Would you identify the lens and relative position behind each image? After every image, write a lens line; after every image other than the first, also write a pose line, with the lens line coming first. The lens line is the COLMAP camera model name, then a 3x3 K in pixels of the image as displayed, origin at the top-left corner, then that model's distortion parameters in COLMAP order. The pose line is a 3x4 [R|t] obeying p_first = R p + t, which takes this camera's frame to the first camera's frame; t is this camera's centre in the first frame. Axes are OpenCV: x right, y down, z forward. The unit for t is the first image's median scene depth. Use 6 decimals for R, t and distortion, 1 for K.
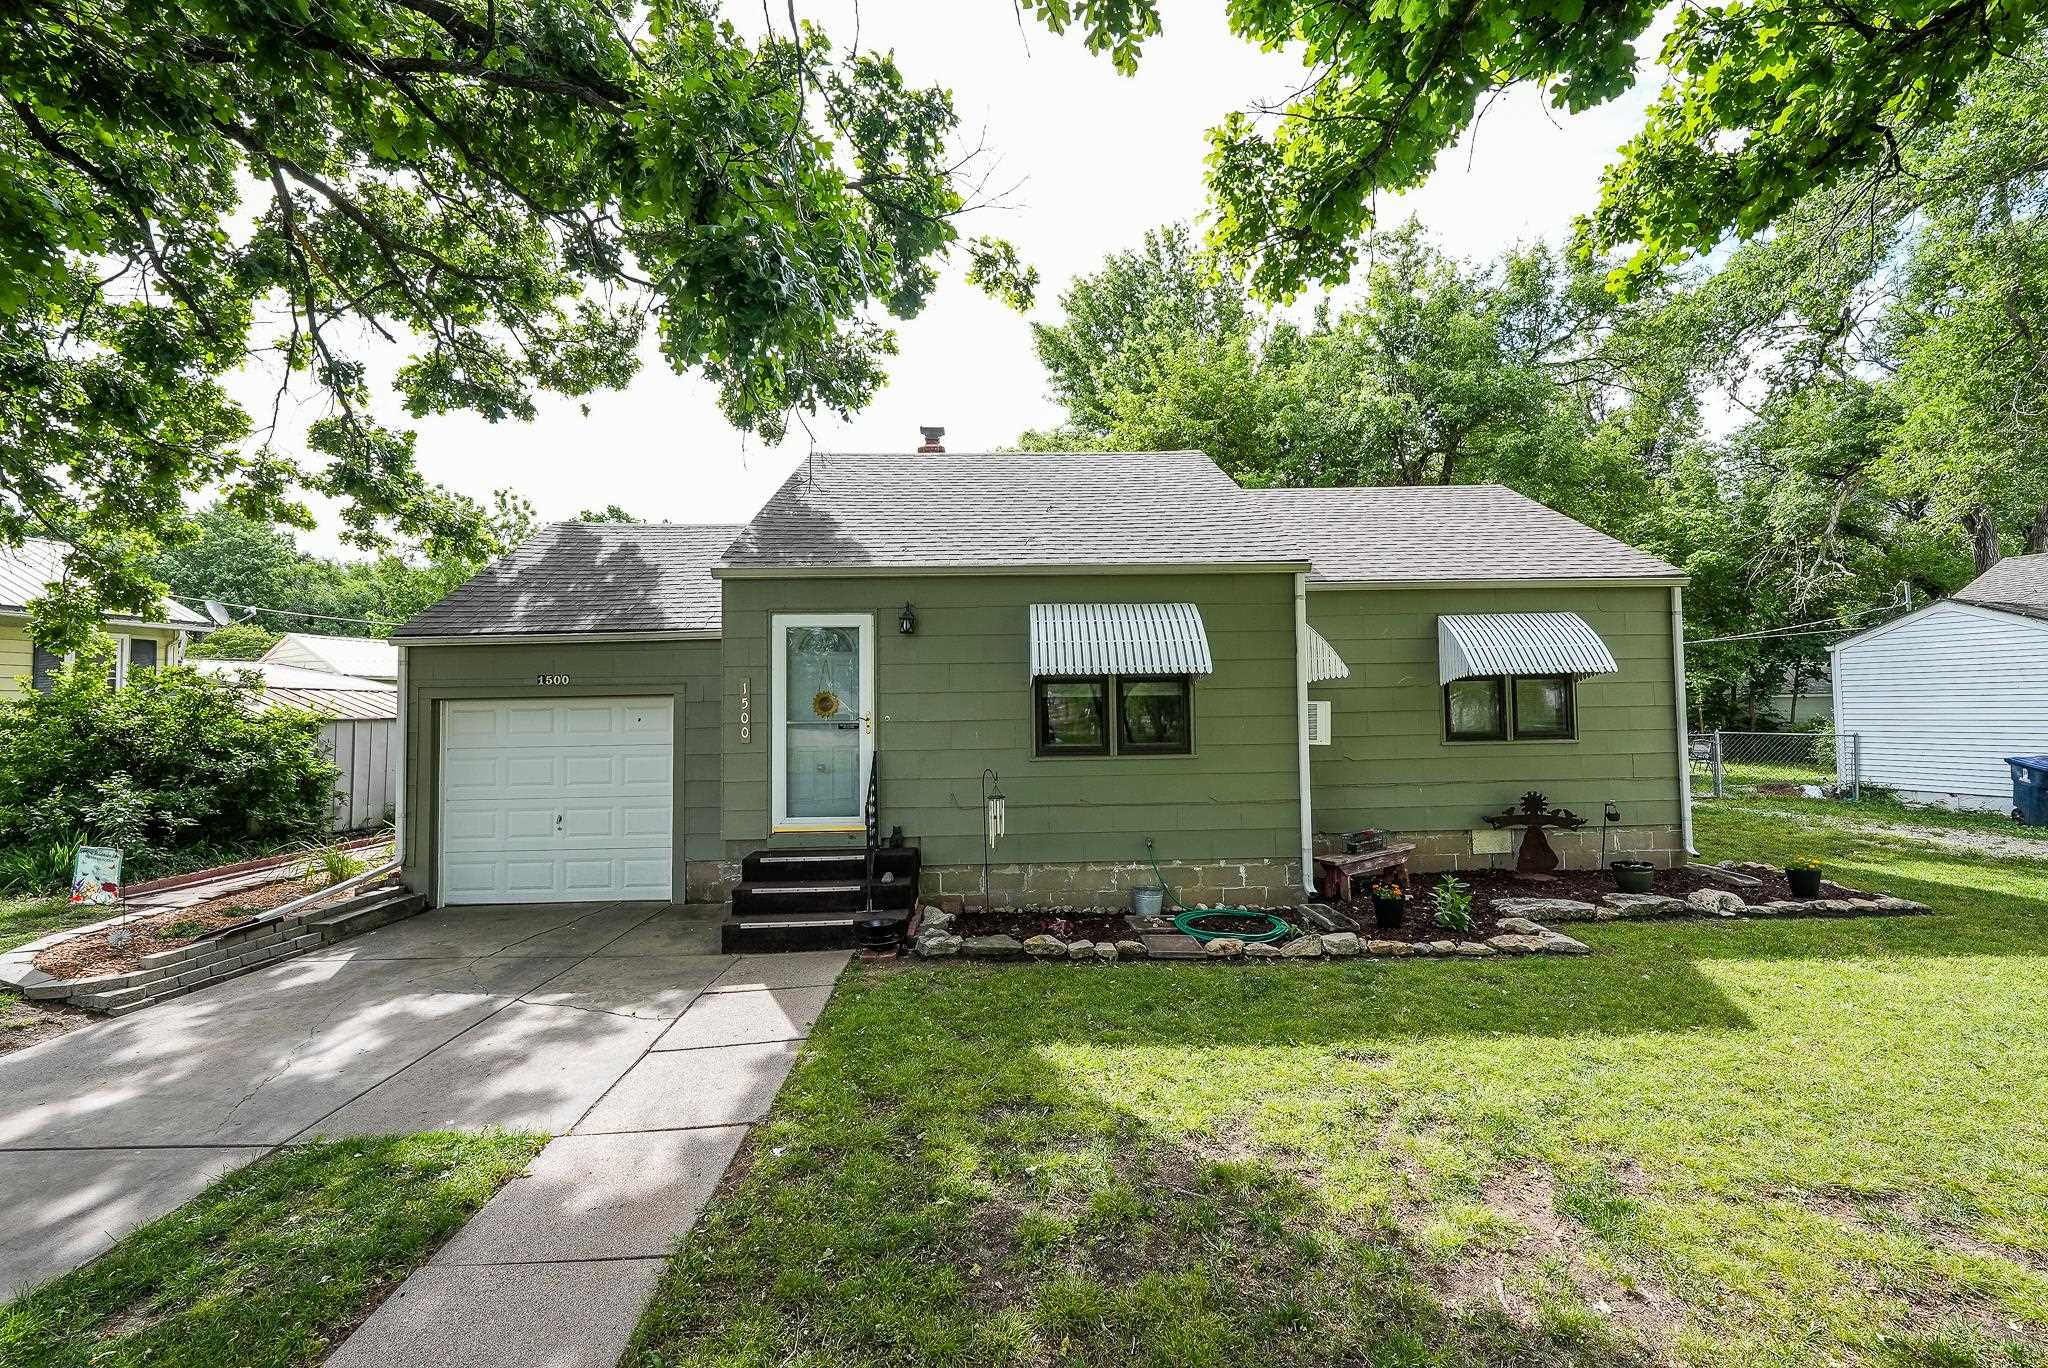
lens RADIAL K [[835.4, 0, 1018.0], [0, 835.4, 683.1], [0, 0, 1]] dist [-0.003124, -0.006469]
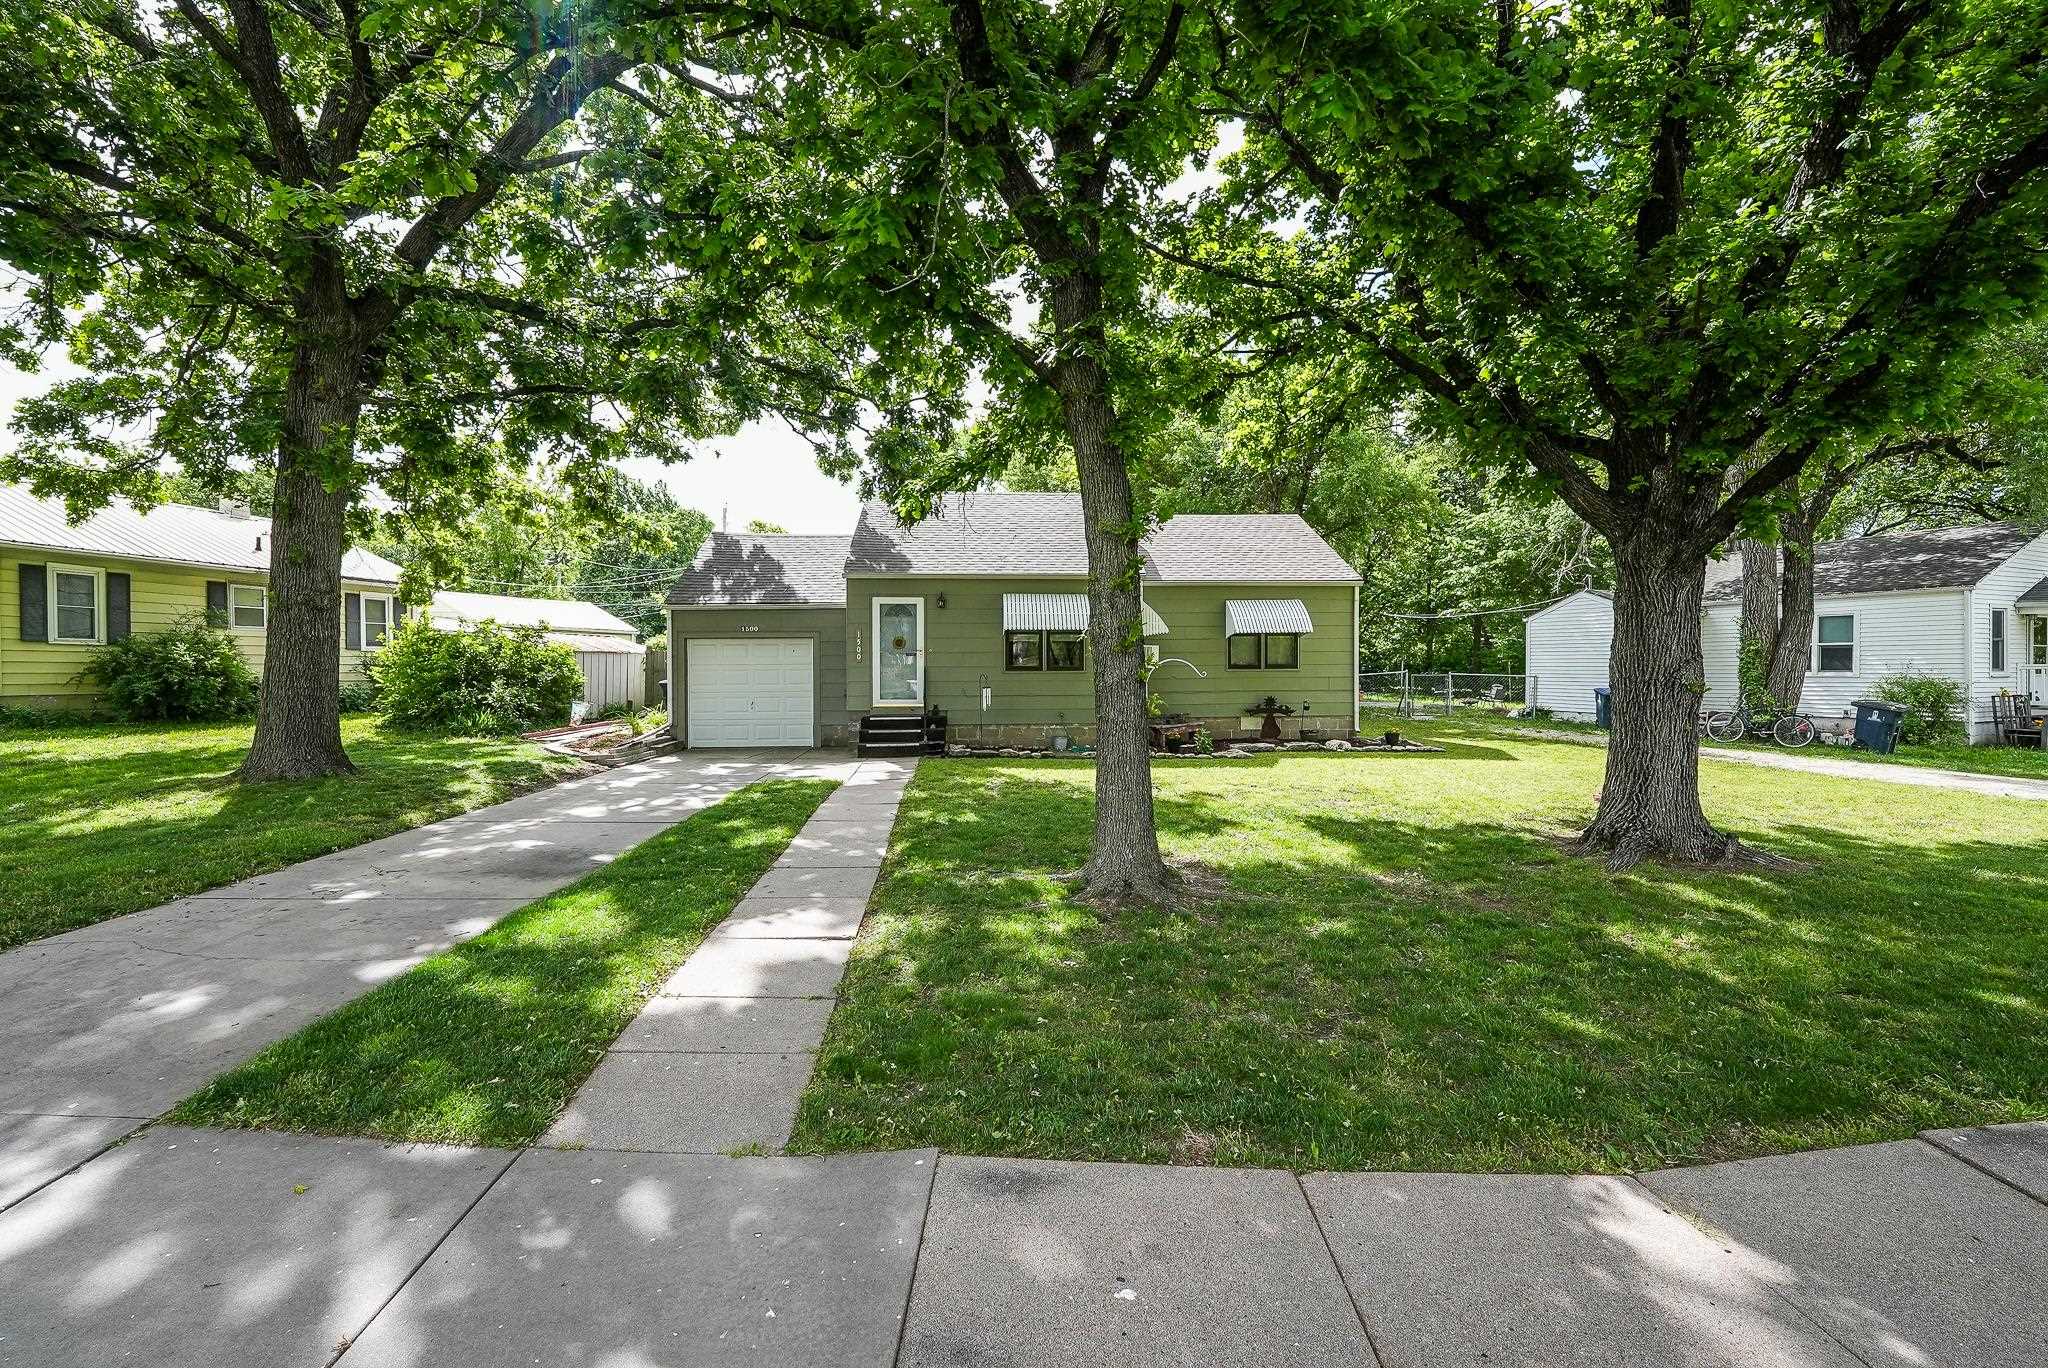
lens RADIAL K [[841.8, 0, 1017.6], [0, 841.8, 684.6], [0, 0, 1]] dist [0.000515, -0.000102]
pose [[0.999226, 0.011891, 0.037502, -0.023318], [-0.013954, 0.998376, 0.055228, 0.009329], [-0.036784, -0.055709, 0.997769, -0.944263]]
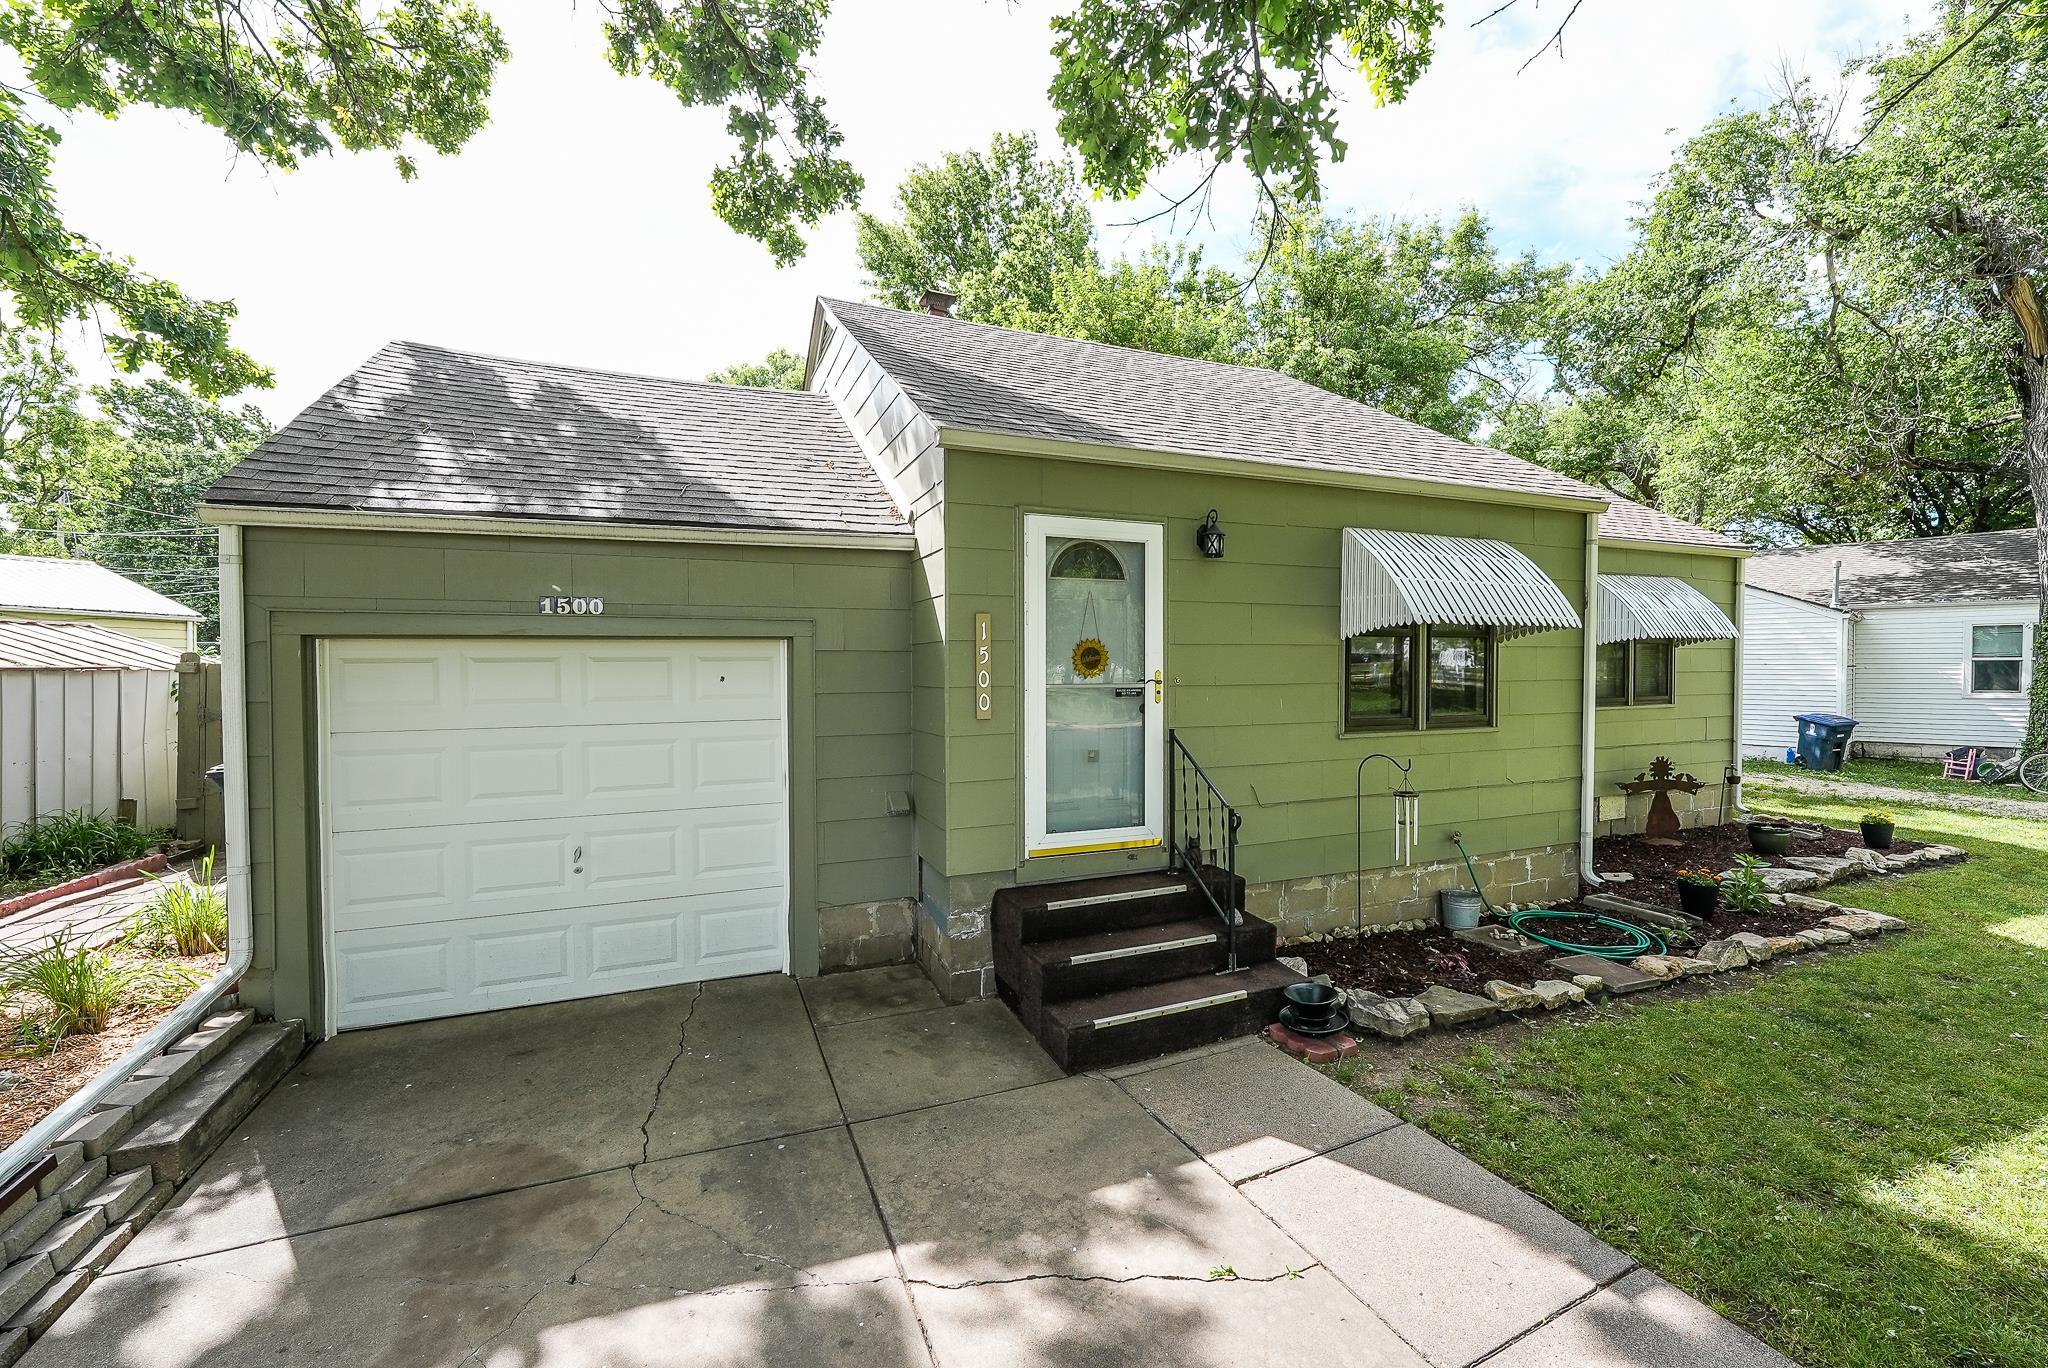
lens RADIAL K [[838.4, 0, 1022.0], [0, 838.4, 684.1], [0, 0, 1]] dist [-0.008814, -0.000451]
pose [[0.932597, 0.004974, 0.360884, -0.491514], [-0.025775, 0.998270, 0.052847, 0.011885], [-0.359997, -0.058586, 0.931112, 0.385772]]
